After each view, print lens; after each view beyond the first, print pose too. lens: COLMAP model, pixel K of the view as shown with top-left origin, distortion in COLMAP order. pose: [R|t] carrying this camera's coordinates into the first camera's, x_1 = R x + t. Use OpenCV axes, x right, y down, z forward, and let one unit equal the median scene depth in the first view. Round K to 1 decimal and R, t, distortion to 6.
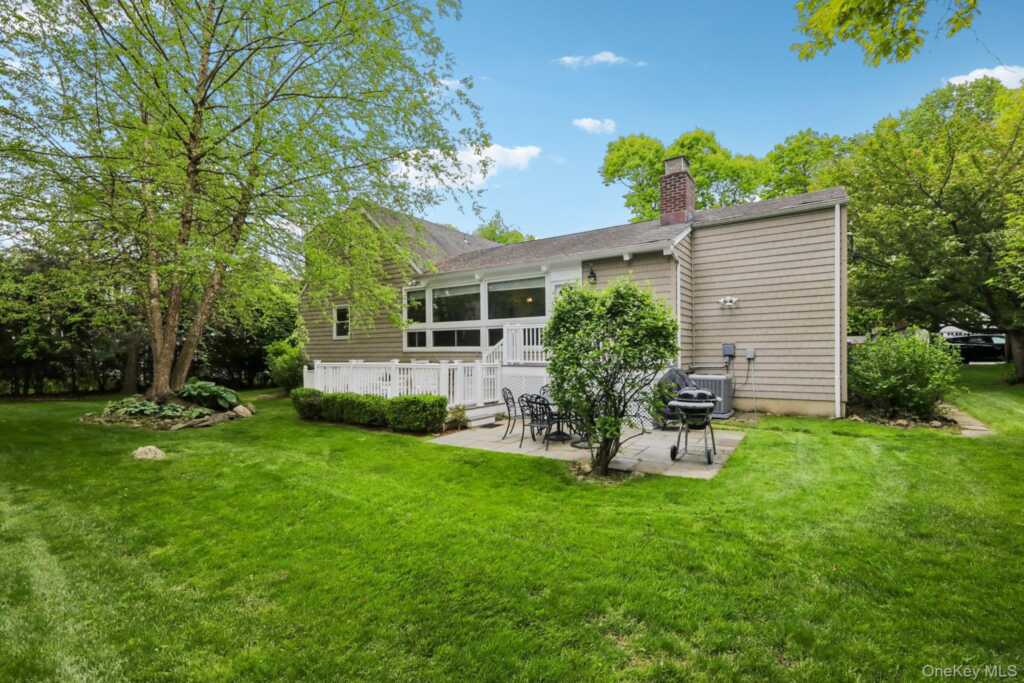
lens RADIAL K [[467.8, 0, 510.7], [0, 467.8, 347.7], [0, 0, 1]] dist [-0.005420, -0.000285]
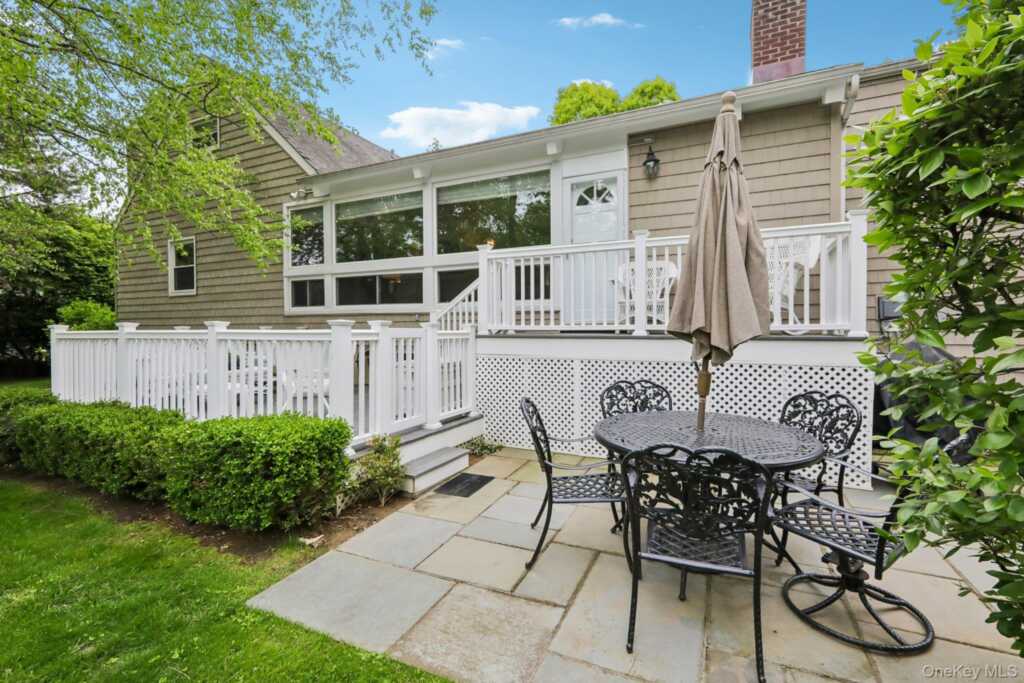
lens RADIAL K [[467.8, 0, 515.0], [0, 467.8, 333.8], [0, 0, 1]] dist [-0.005420, -0.000285]
pose [[0.987174, 0.000503, 0.159645, -0.046664], [-0.004106, 0.999744, 0.022237, 0.020877], [-0.159593, -0.022607, 0.986924, 0.439526]]
